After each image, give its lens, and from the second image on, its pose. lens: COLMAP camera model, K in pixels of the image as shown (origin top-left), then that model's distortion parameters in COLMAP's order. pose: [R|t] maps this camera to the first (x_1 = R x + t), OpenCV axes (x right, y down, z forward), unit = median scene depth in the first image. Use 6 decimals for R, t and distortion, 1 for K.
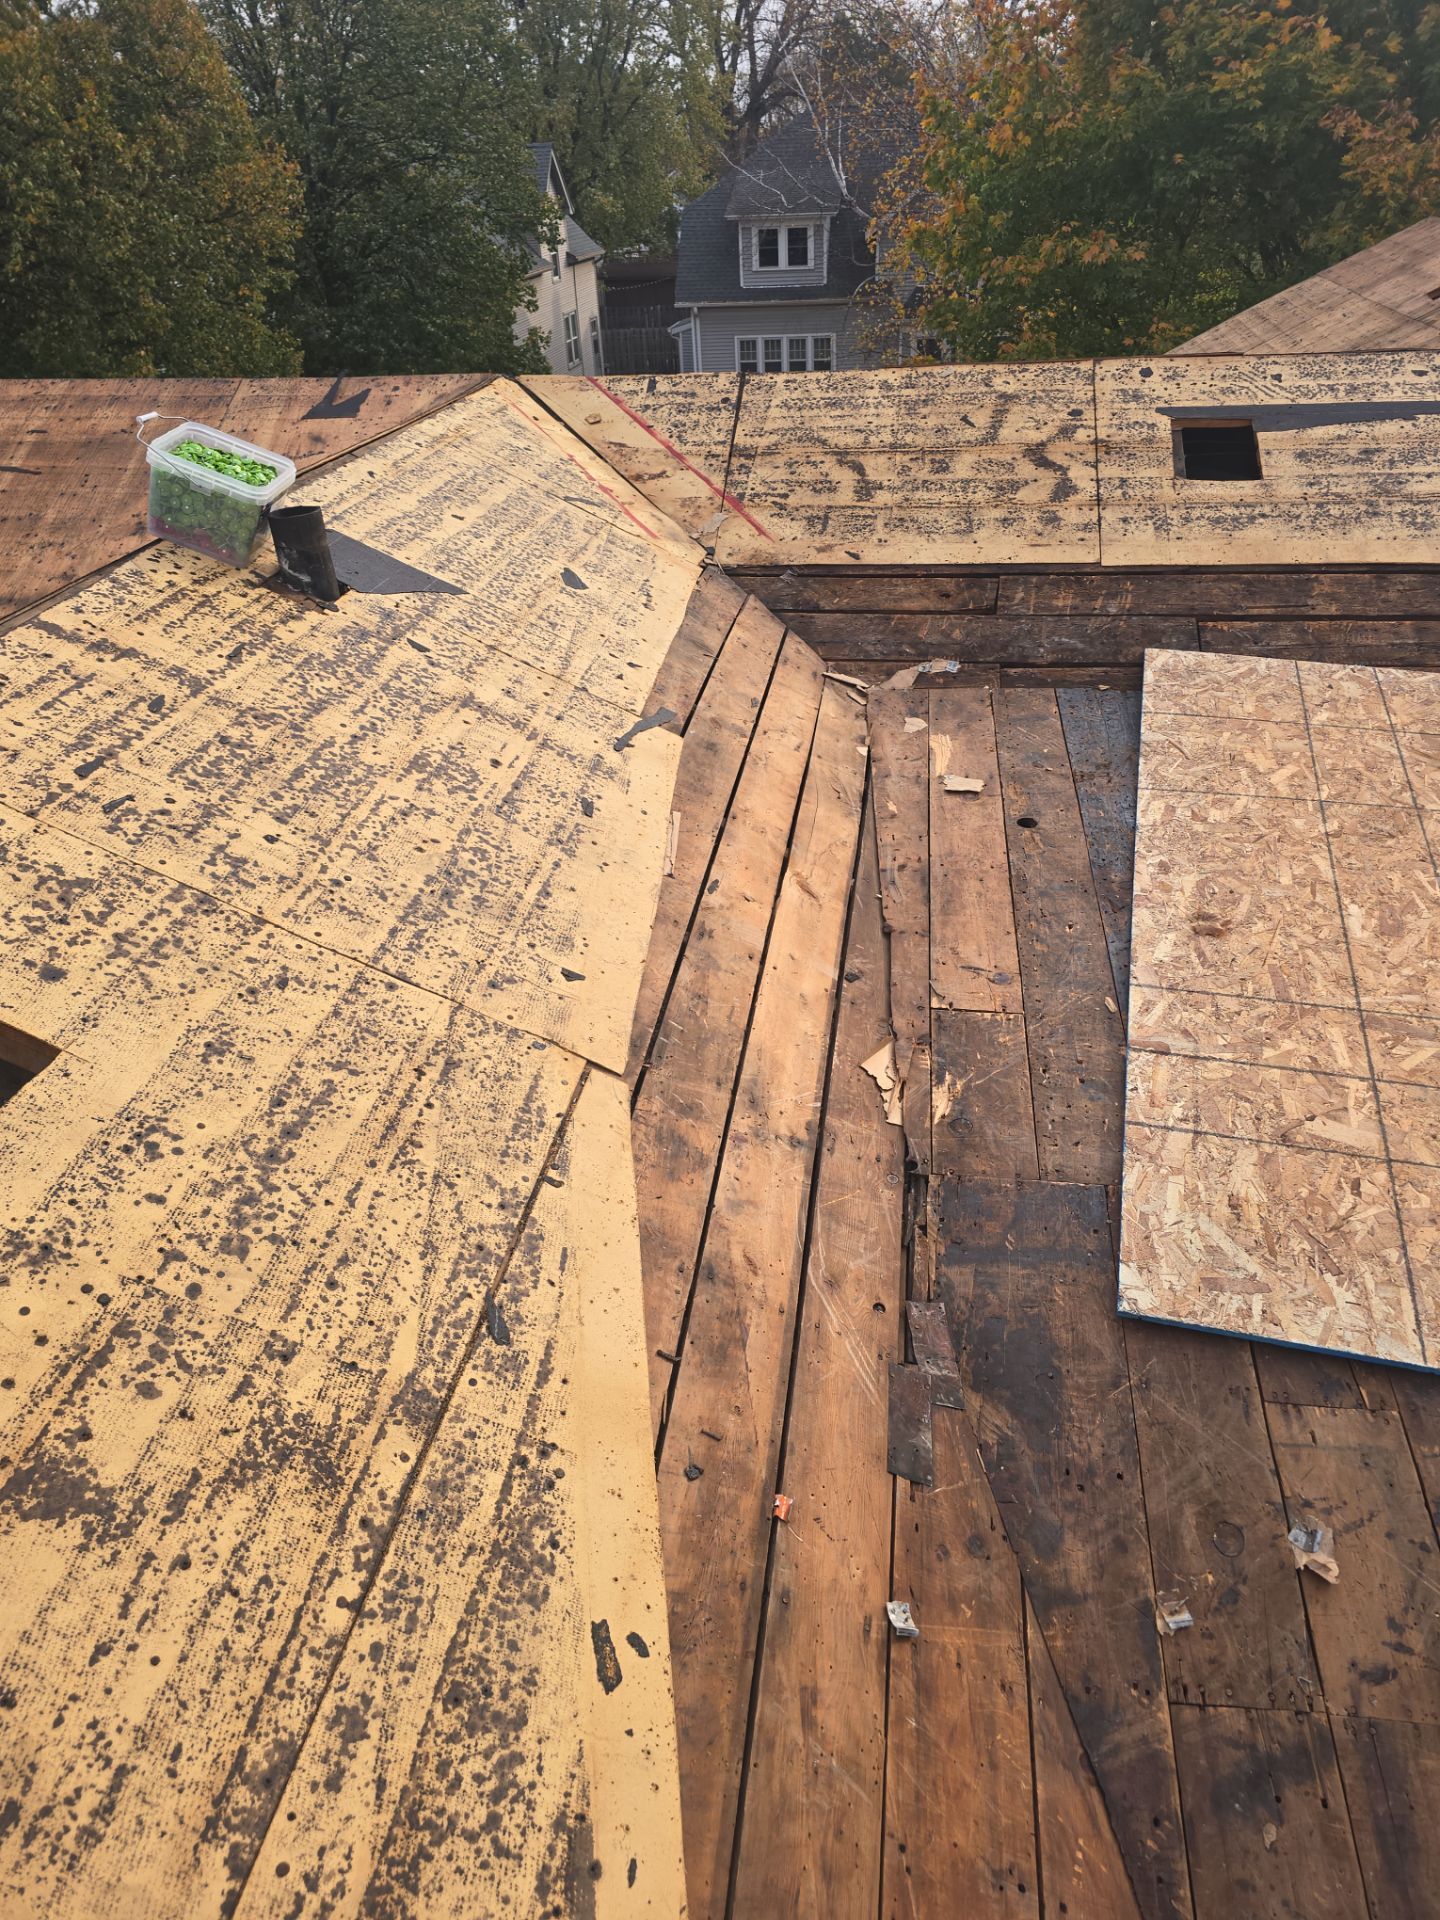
lens RADIAL K [[1321.8, 0, 732.9], [0, 1321.8, 960.5], [0, 0, 1]] dist [0.058133, -0.053996]
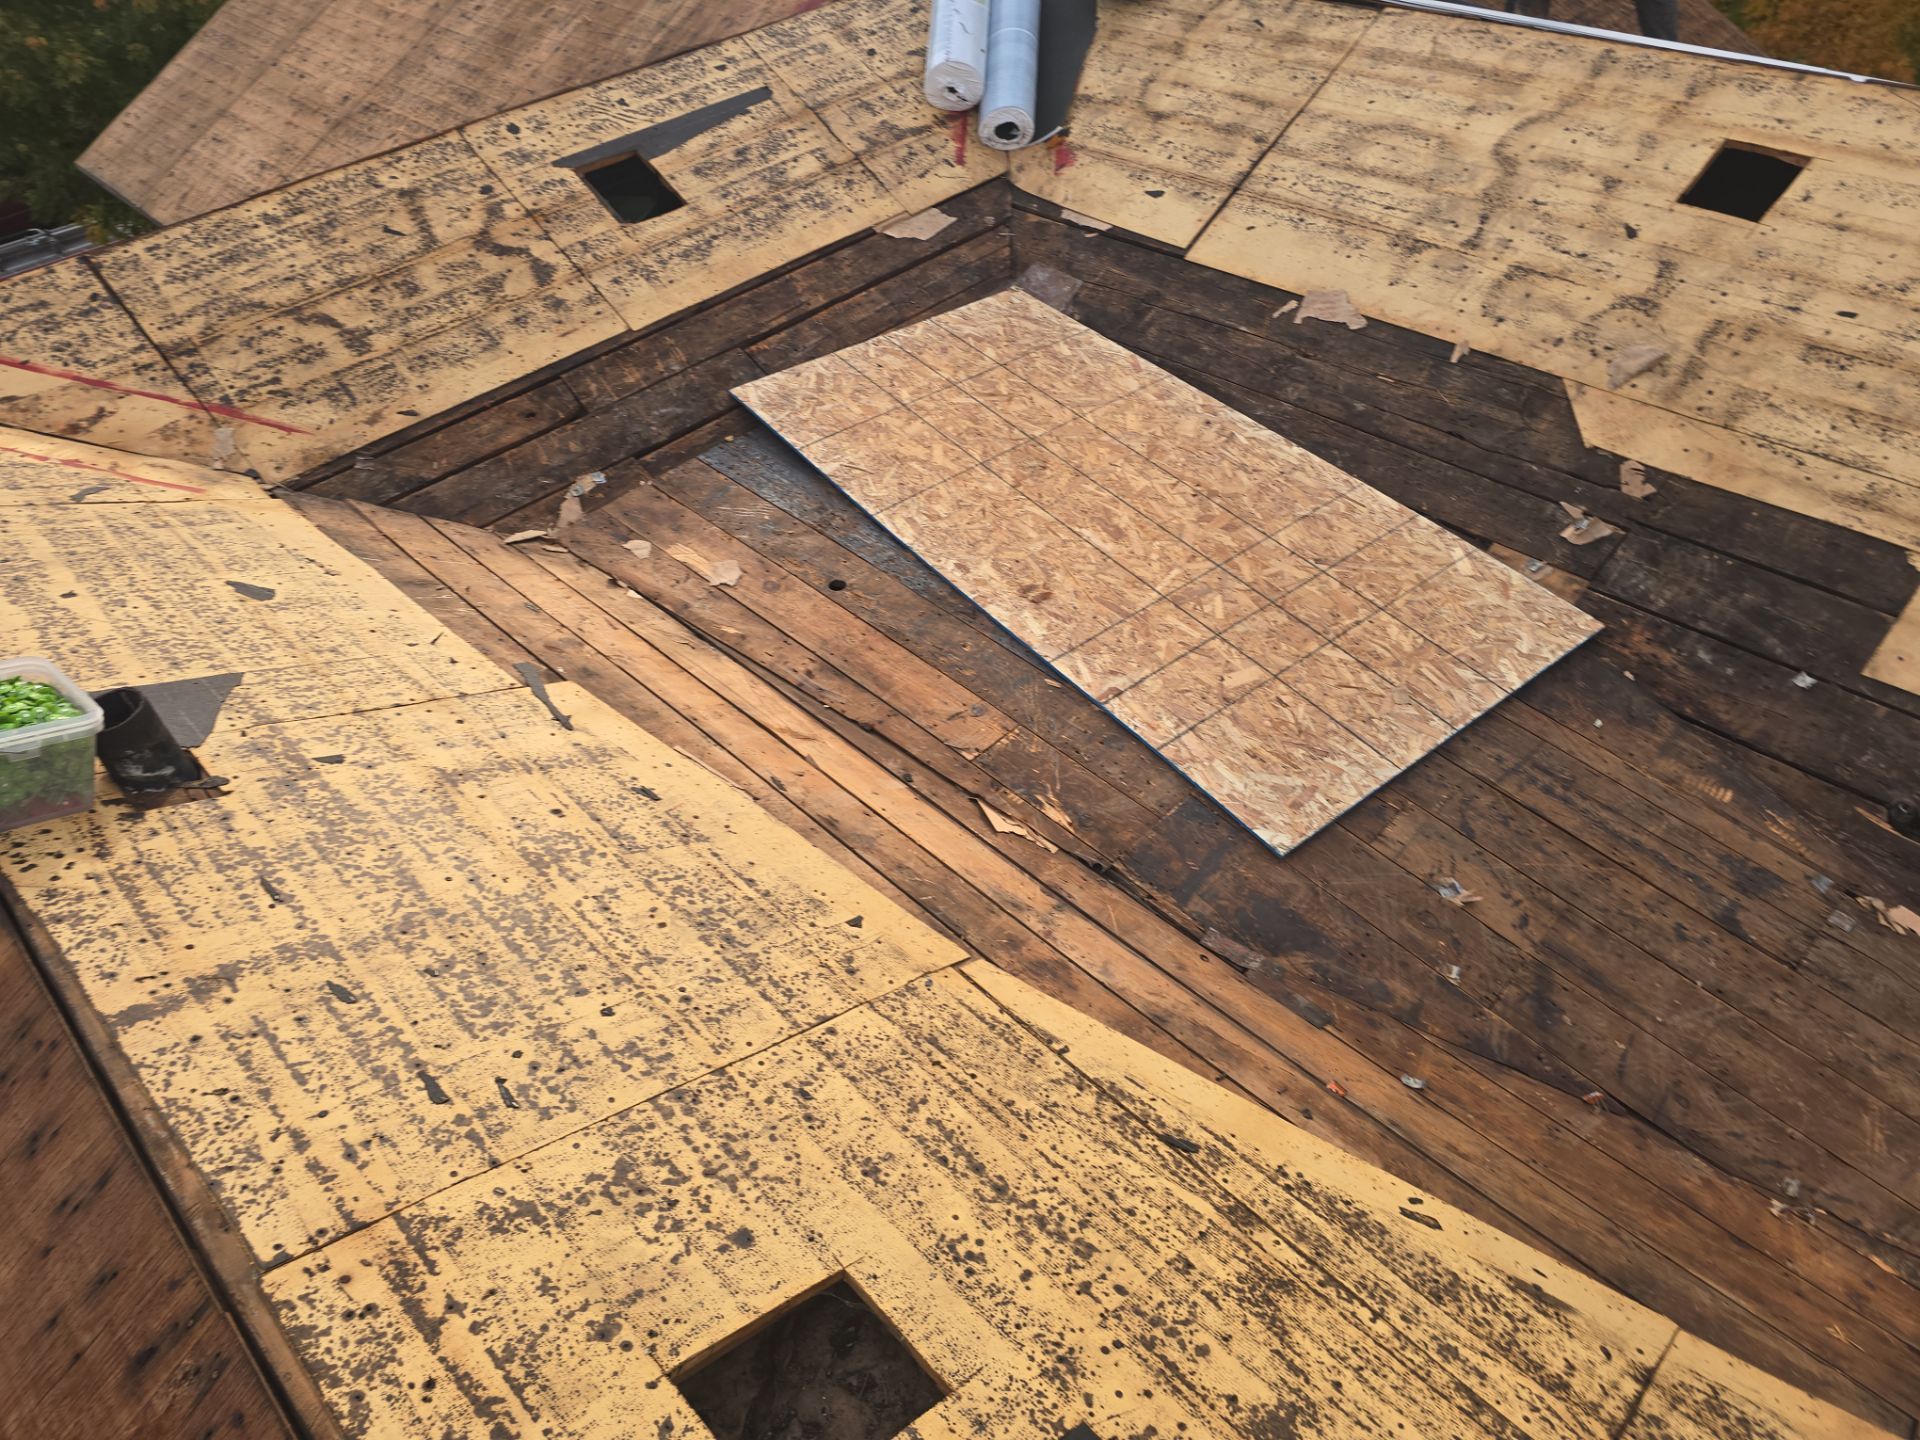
lens RADIAL K [[1321.8, 0, 945.1], [0, 1321.8, 717.9], [0, 0, 1]] dist [0.058133, -0.053996]
pose [[0.590476, -0.555811, 0.585160, -0.703664], [0.452236, 0.828401, 0.330506, -0.518567], [-0.668446, 0.069475, 0.740509, 0.104728]]
